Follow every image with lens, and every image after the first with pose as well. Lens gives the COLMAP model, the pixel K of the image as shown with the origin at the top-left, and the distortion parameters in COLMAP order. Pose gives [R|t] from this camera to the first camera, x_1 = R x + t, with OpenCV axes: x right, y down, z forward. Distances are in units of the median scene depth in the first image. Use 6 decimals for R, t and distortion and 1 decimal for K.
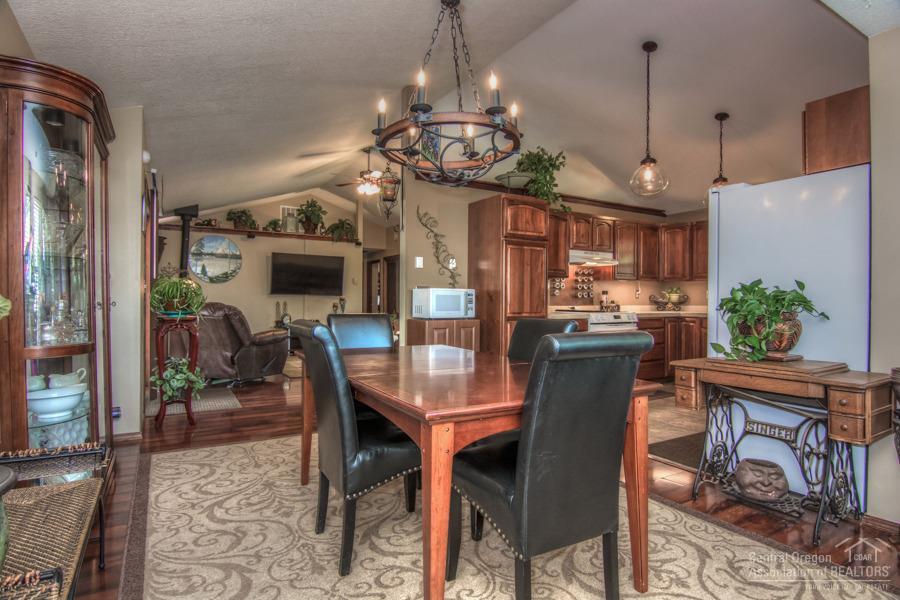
lens RADIAL K [[479.0, 0, 442.9], [0, 479.0, 301.8], [0, 0, 1]] dist [-0.011725, -0.005085]
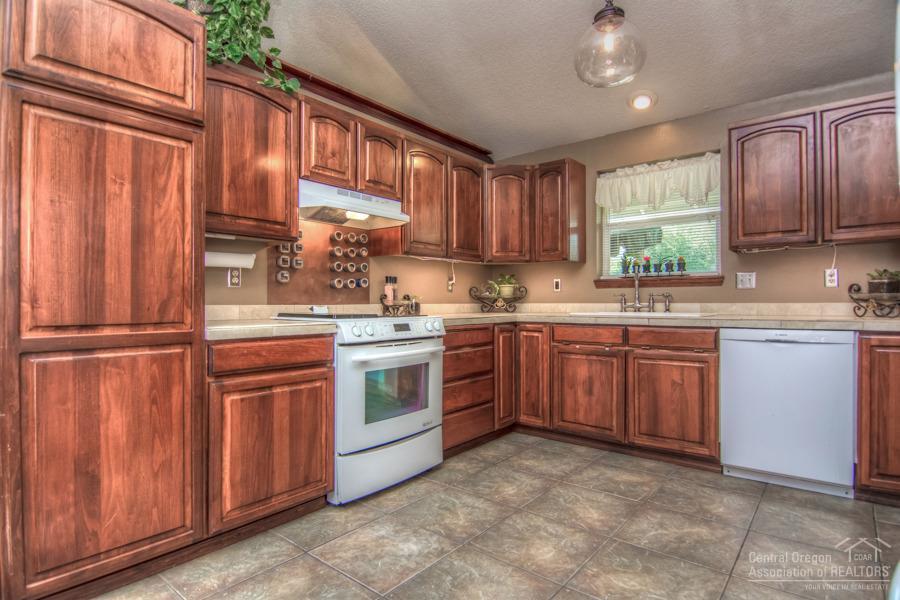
lens RADIAL K [[479.0, 0, 450.4], [0, 479.0, 299.6], [0, 0, 1]] dist [-0.011725, -0.005085]
pose [[0.938396, -0.005373, 0.345520, 0.218781], [0.008507, 0.999935, -0.007554, 0.007614], [-0.345457, 0.010028, 0.938381, 0.480319]]
